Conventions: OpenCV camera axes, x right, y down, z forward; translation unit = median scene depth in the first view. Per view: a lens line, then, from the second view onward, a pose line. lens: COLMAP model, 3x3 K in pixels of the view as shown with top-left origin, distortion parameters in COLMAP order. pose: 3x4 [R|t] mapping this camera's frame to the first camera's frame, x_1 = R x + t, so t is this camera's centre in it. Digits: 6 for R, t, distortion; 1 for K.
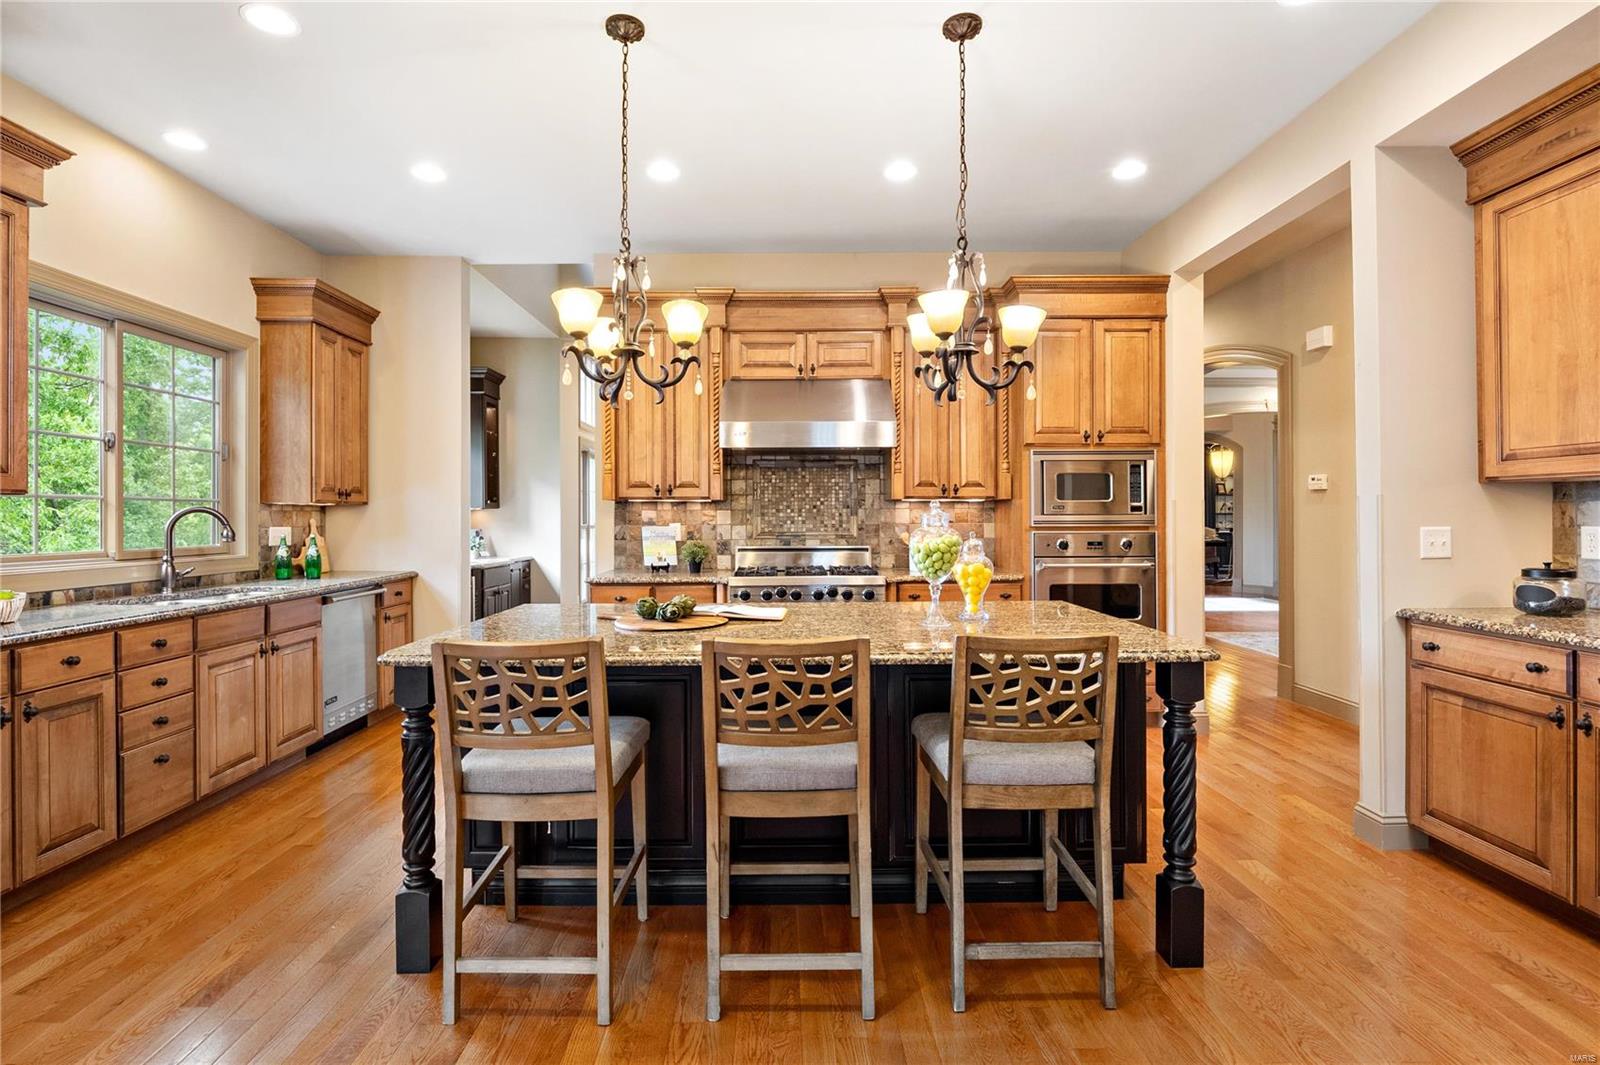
lens RADIAL K [[755.6, 0, 793.3], [0, 755.6, 530.8], [0, 0, 1]] dist [-0.013338, -0.001138]
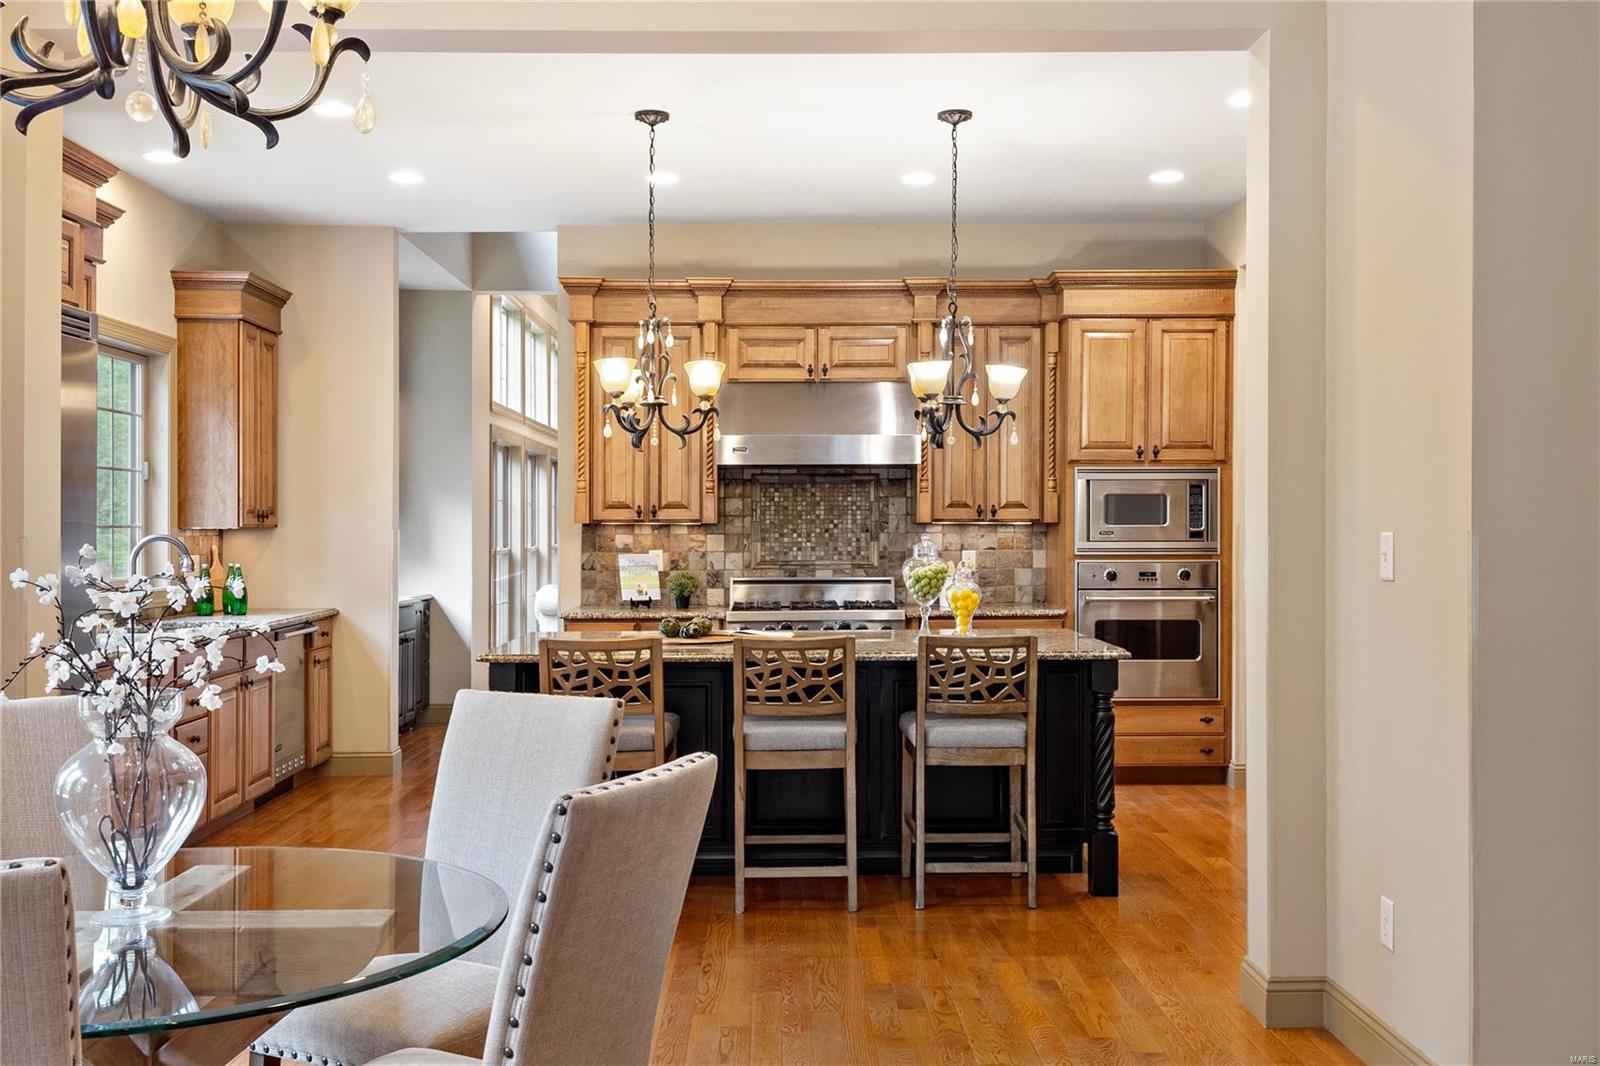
lens RADIAL K [[1607.5, 0, 803.9], [0, 1607.5, 536.0], [0, 0, 1]] dist [0.047681, 0.000000]
pose [[0.999998, 0.001301, 0.001164, 0.001806], [-0.001283, 0.999875, -0.015772, 0.002083], [-0.001184, 0.015771, 0.999875, -0.851077]]
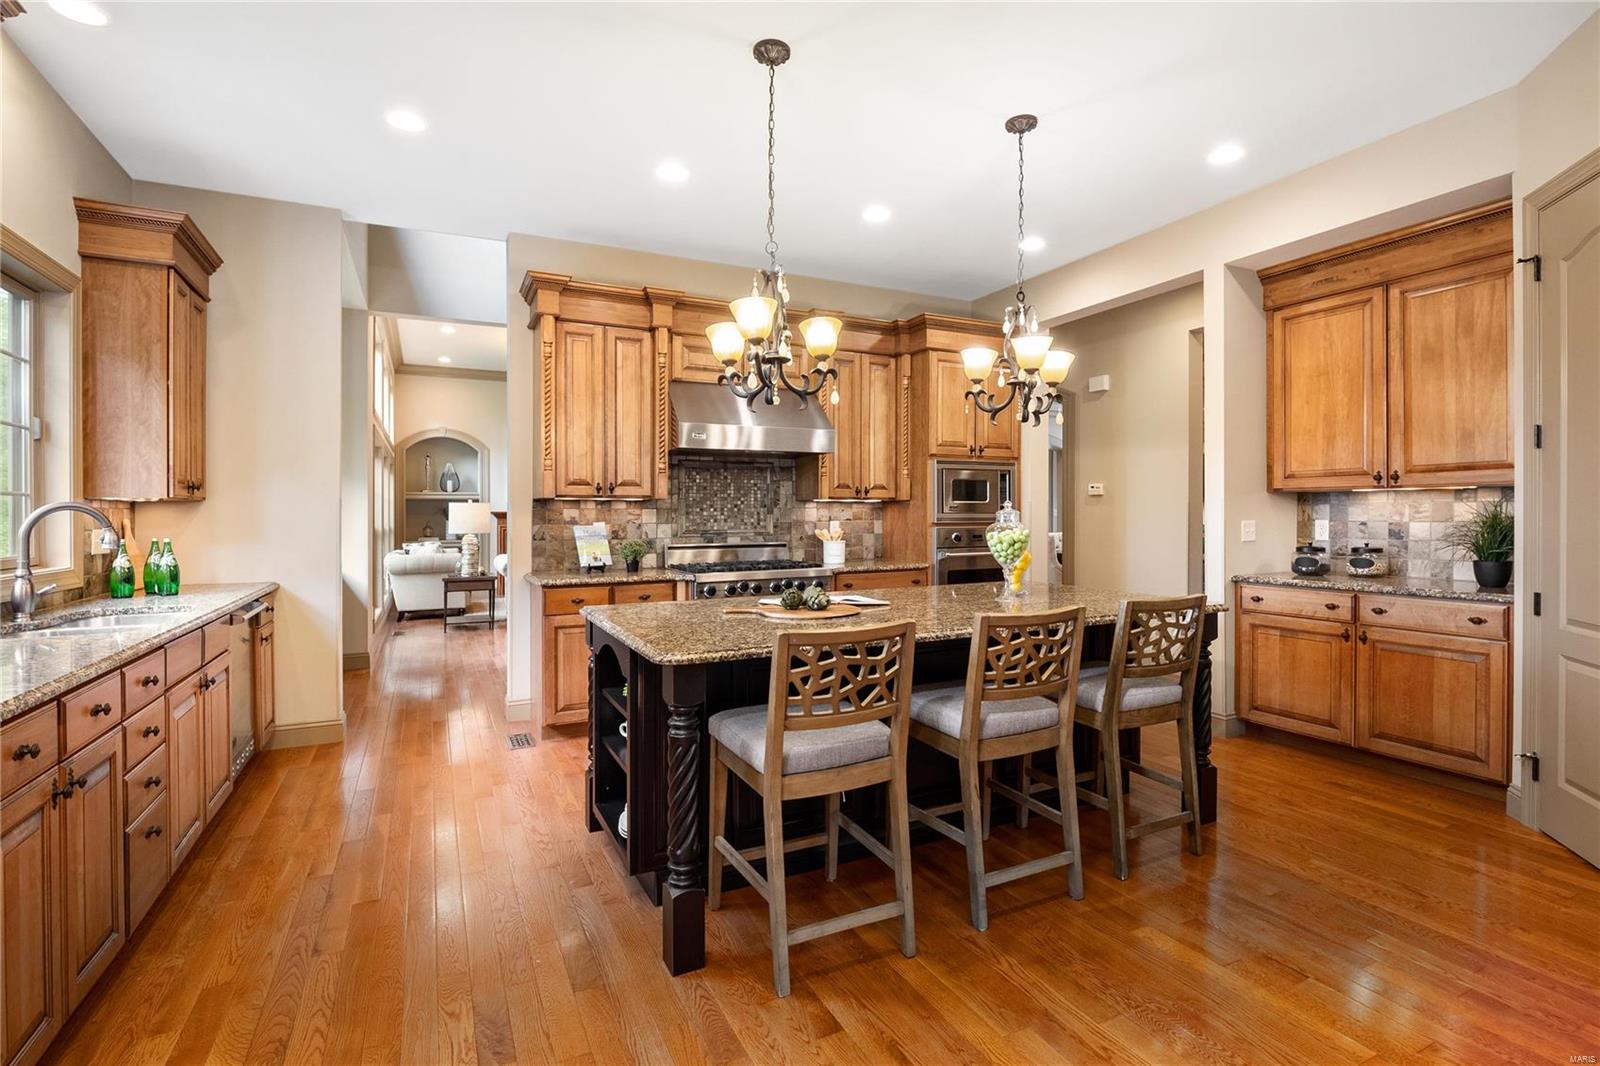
lens RADIAL K [[755.6, 0, 813.2], [0, 755.6, 527.2], [0, 0, 1]] dist [-0.013338, -0.001138]
pose [[0.898535, -0.007676, 0.438836, -0.382173], [0.010448, 0.999938, -0.003903, 0.003306], [-0.438778, 0.008092, 0.898559, 0.011515]]
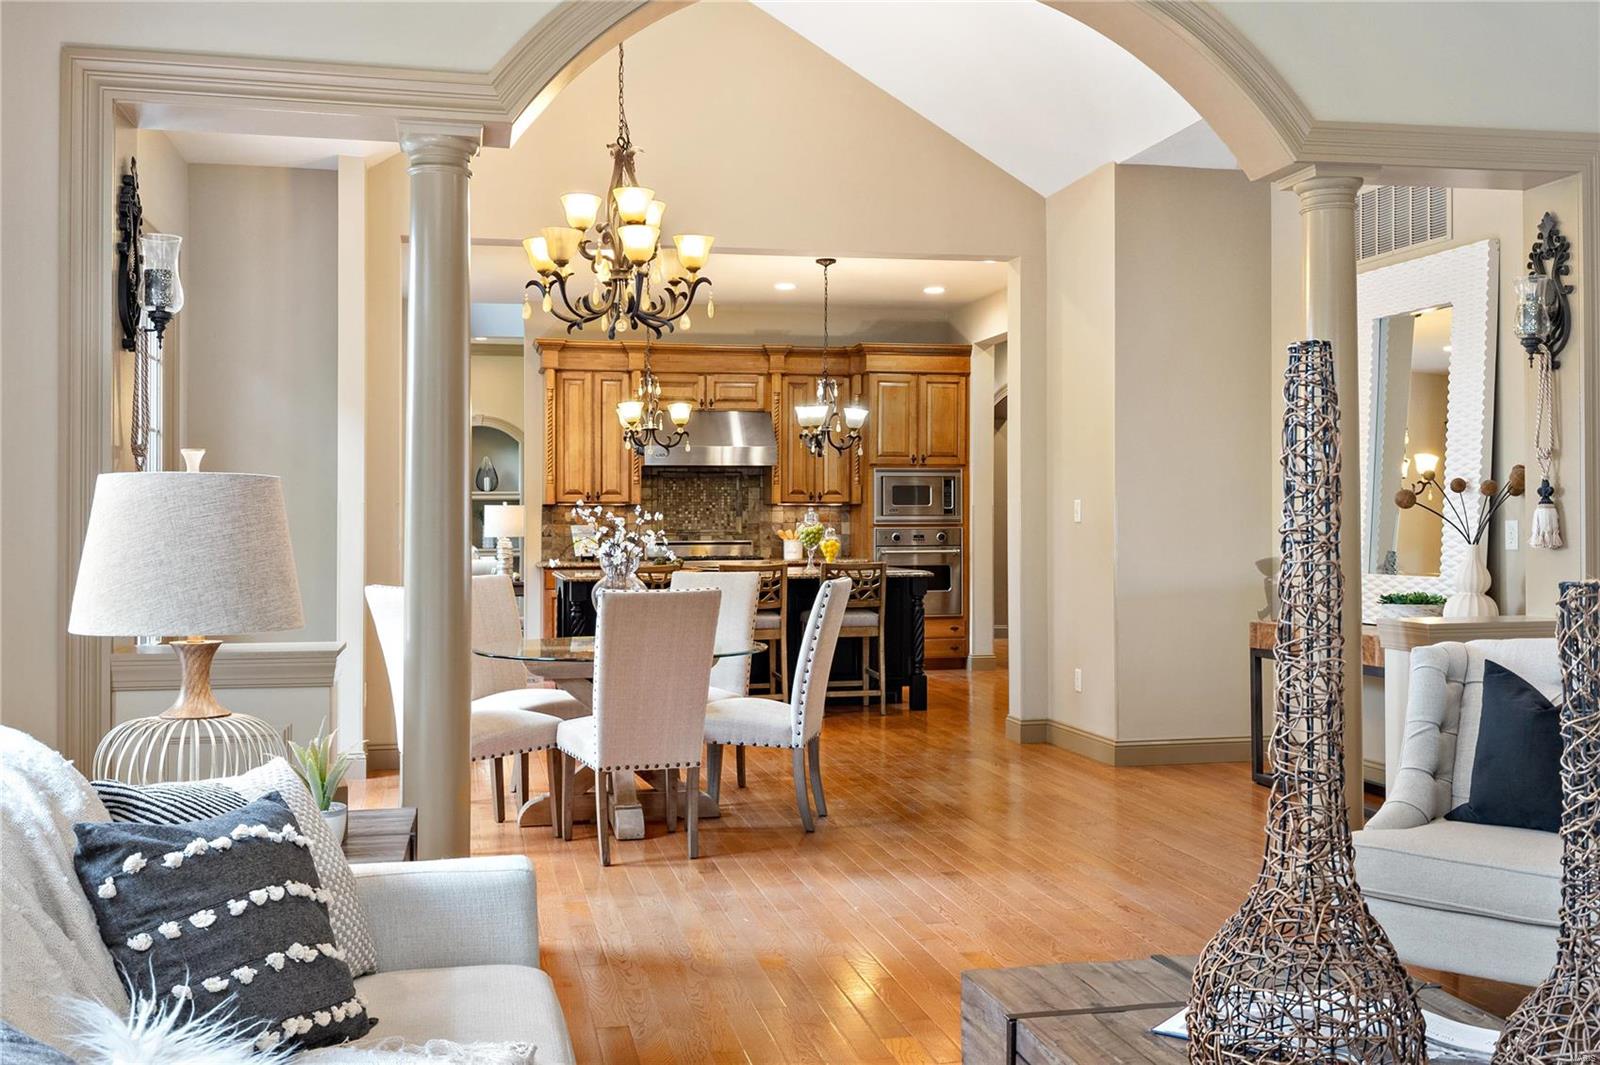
lens RADIAL K [[1550.6, 0, 801.9], [0, 1550.6, 534.7], [0, 0, 1]] dist [-0.005262, 0.000000]
pose [[0.979578, -0.001621, 0.201058, -0.374867], [0.004535, 0.999891, -0.014033, 0.051718], [-0.201014, 0.014658, 0.979479, -1.713180]]
